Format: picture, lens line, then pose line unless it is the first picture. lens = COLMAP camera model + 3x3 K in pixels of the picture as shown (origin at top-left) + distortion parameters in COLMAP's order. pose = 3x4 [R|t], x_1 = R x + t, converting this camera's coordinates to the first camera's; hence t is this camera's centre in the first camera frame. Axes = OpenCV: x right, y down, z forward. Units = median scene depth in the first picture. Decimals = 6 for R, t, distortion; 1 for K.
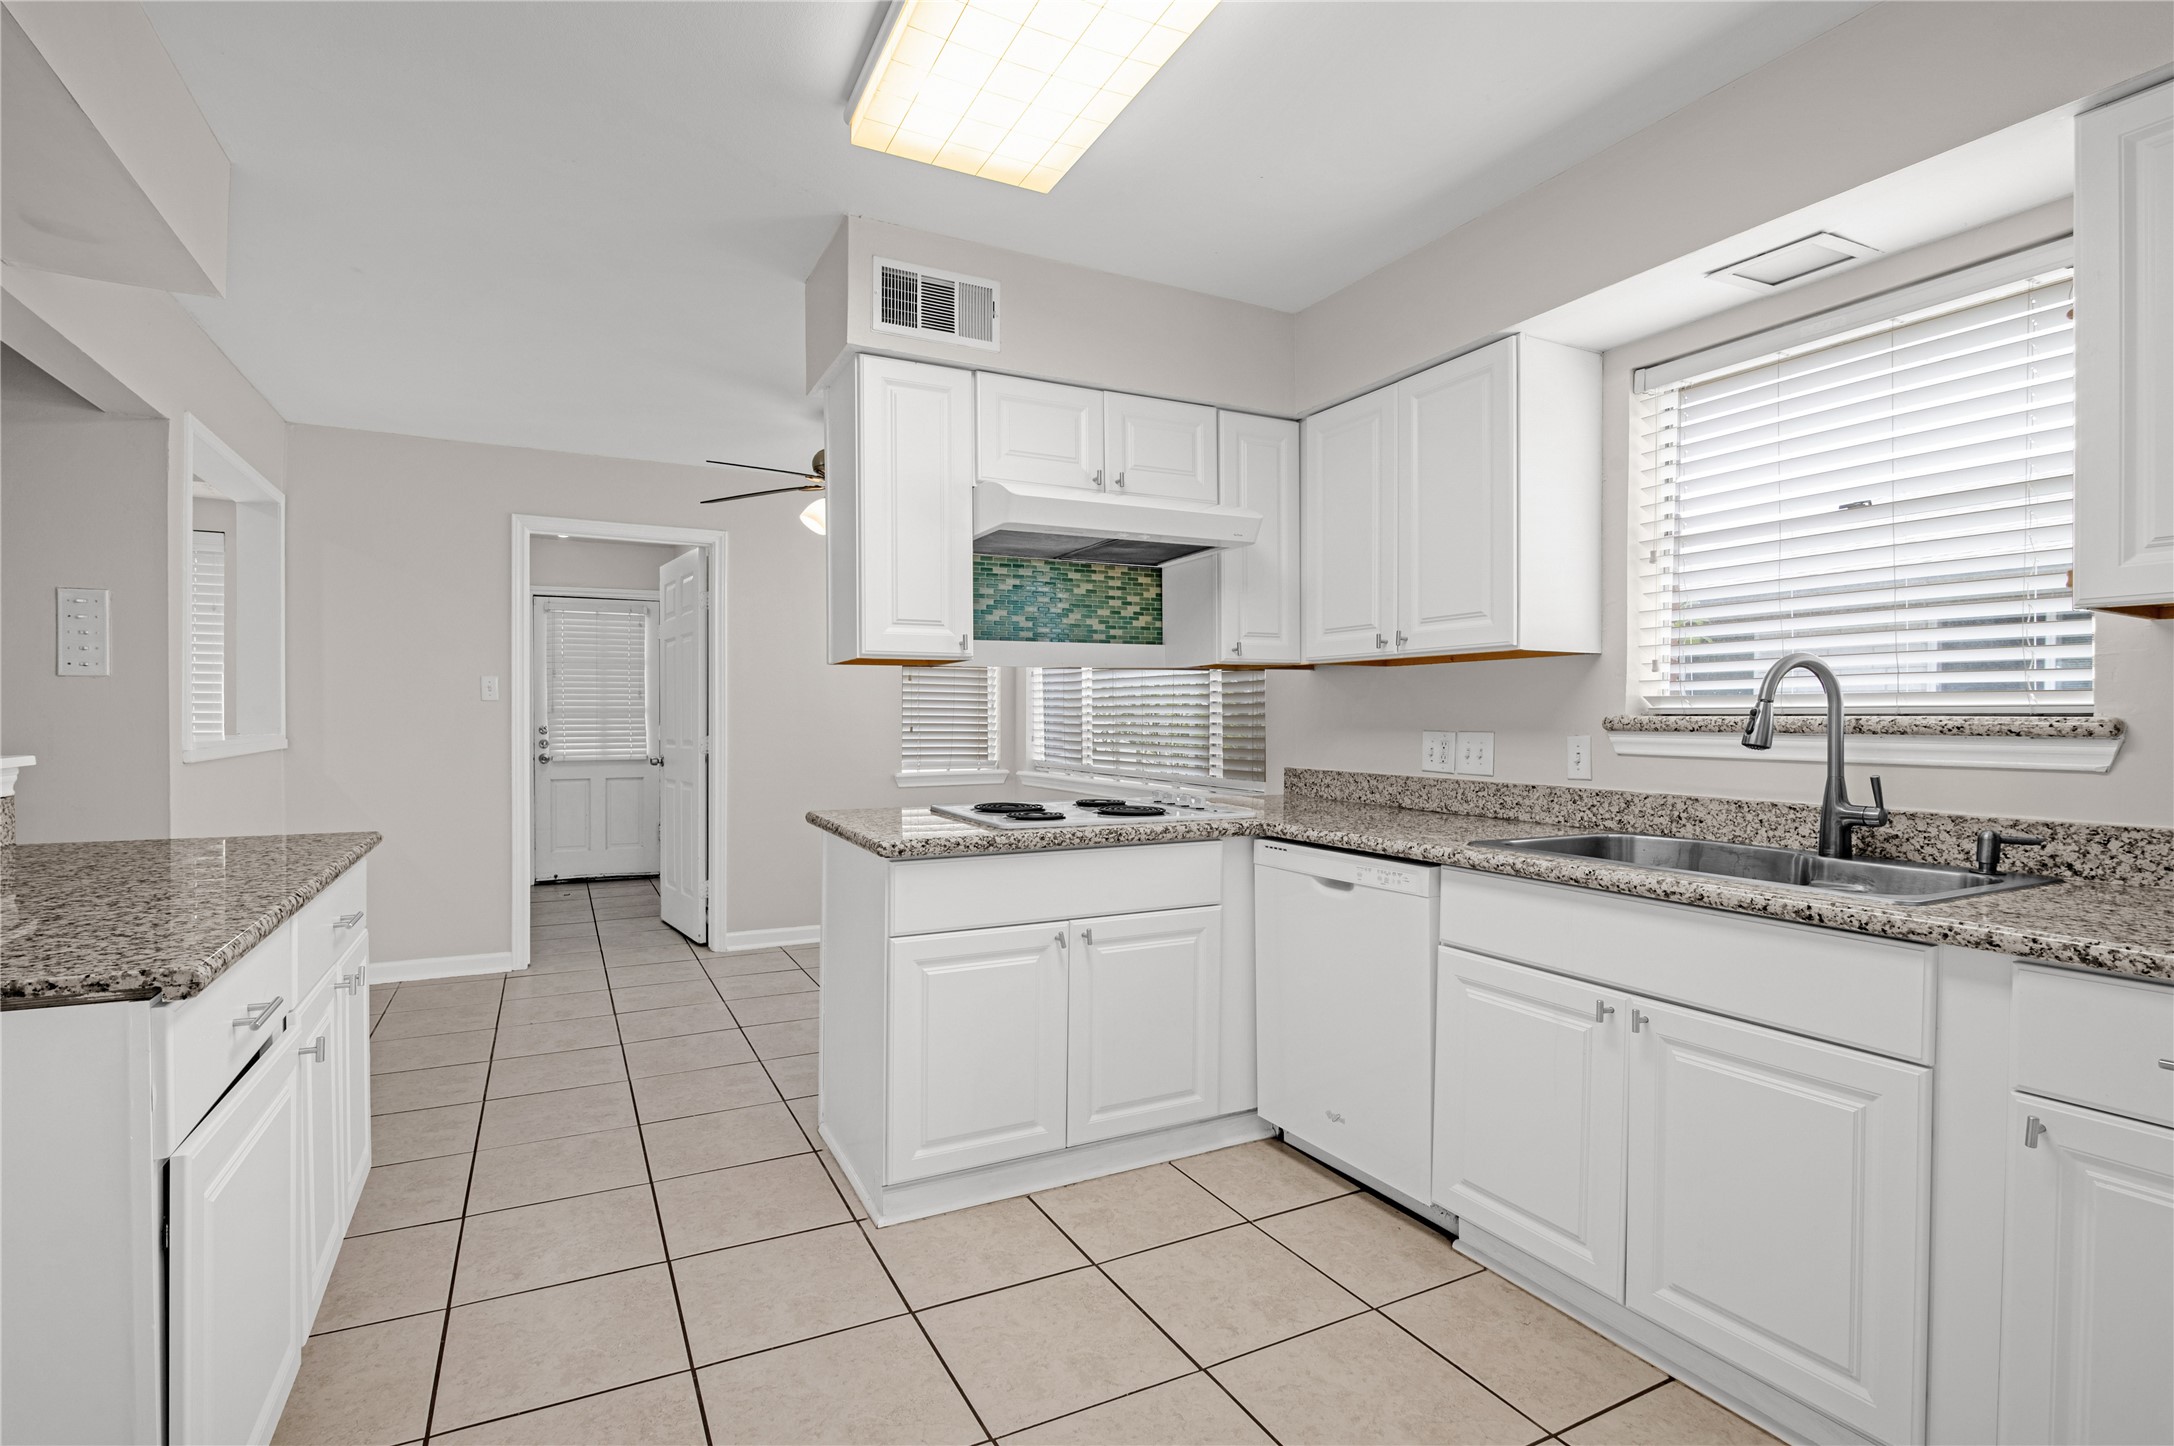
lens RADIAL K [[1016.9, 0, 1061.6], [0, 1016.9, 718.3], [0, 0, 1]] dist [-0.016318, 0.000359]
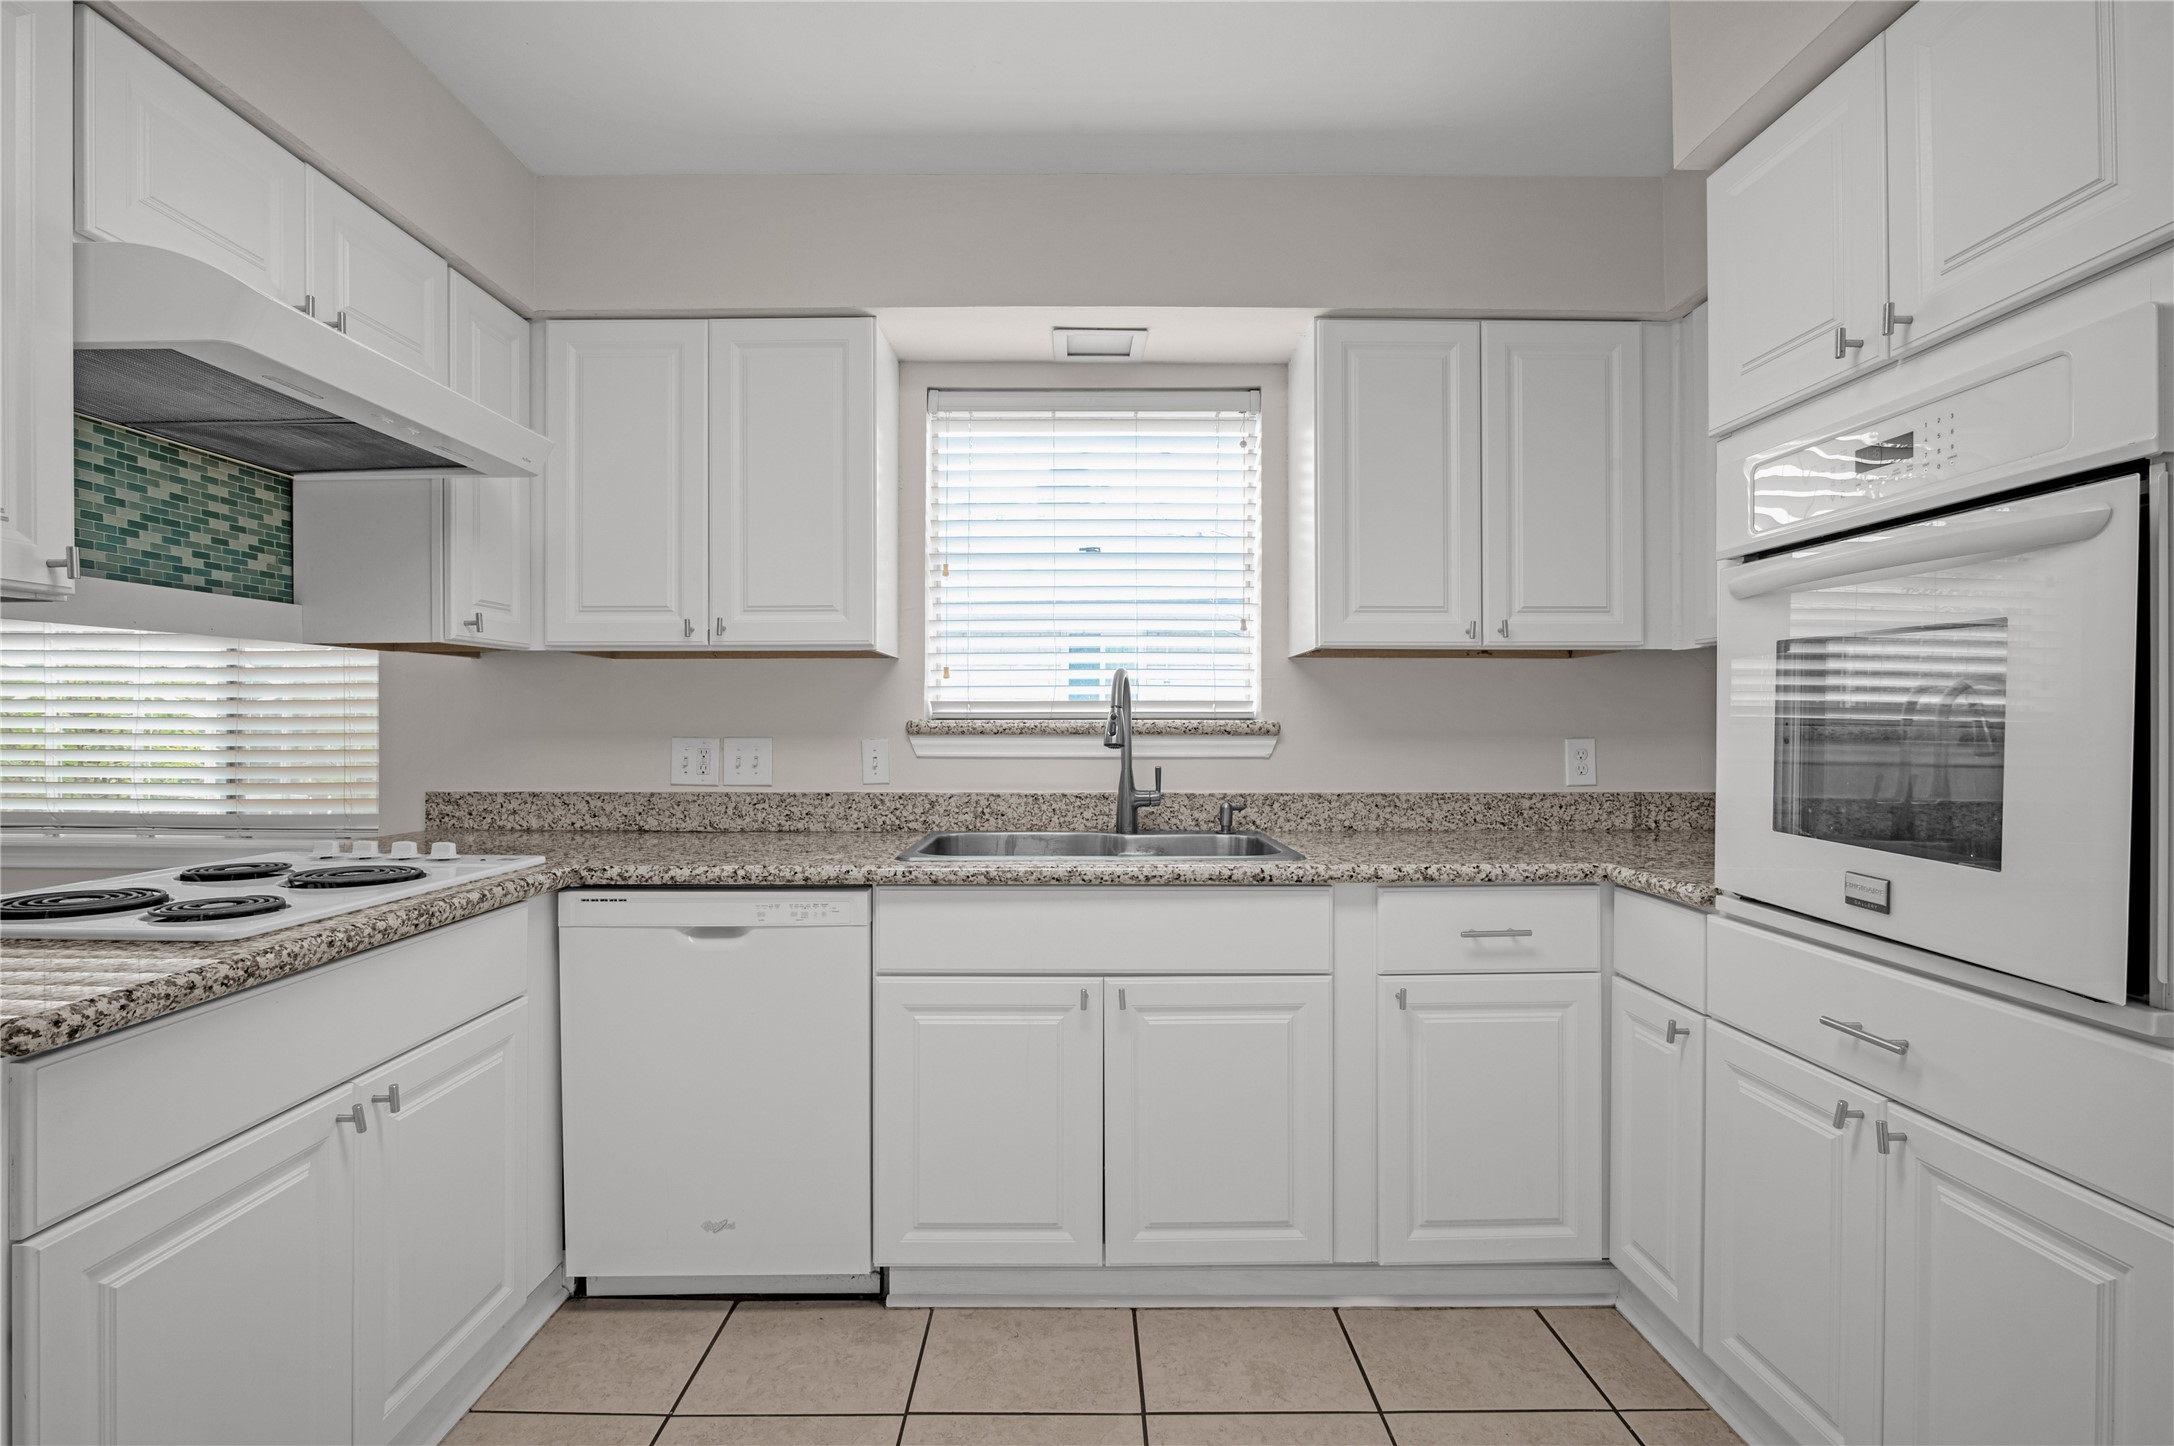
lens RADIAL K [[1016.9, 0, 1082.9], [0, 1016.9, 724.1], [0, 0, 1]] dist [-0.016318, 0.000359]
pose [[0.452563, -0.001304, 0.891731, -0.302338], [0.002114, 0.999998, 0.000389, 0.001653], [-0.891730, 0.001709, 0.452565, 0.382753]]
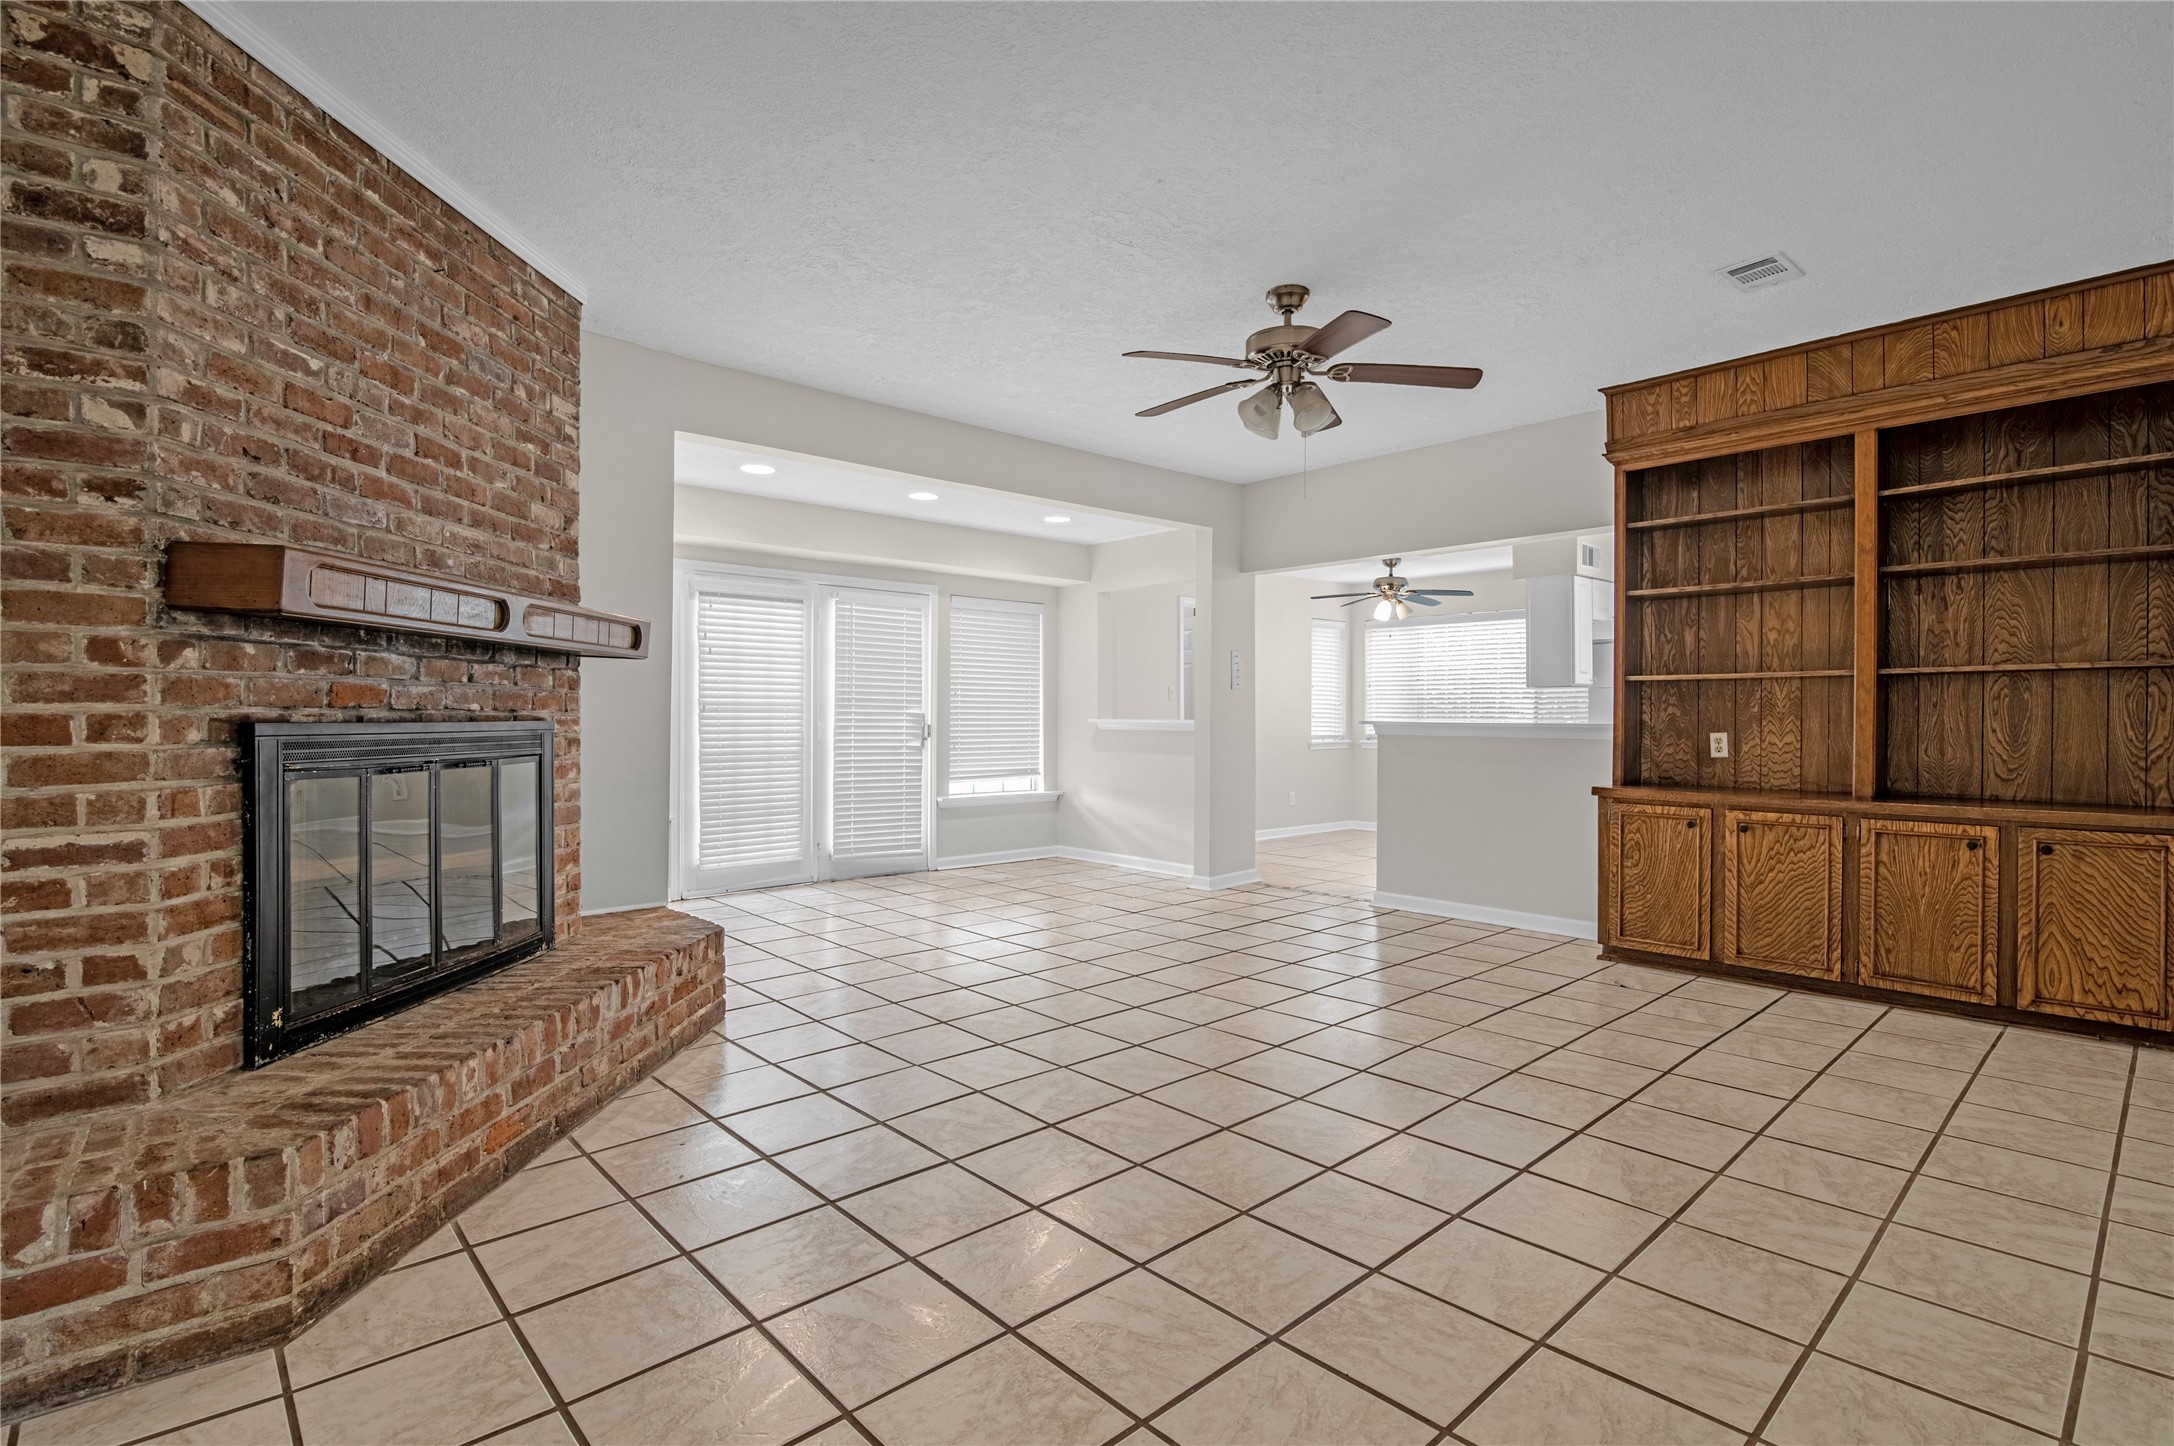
lens RADIAL K [[1016.9, 0, 1075.3], [0, 1016.9, 726.9], [0, 0, 1]] dist [-0.016318, 0.000359]
pose [[0.969043, 0.003673, 0.246866, -2.165185], [-0.006642, 0.999915, 0.011194, 0.022910], [-0.246804, -0.012487, 0.968985, -1.320206]]
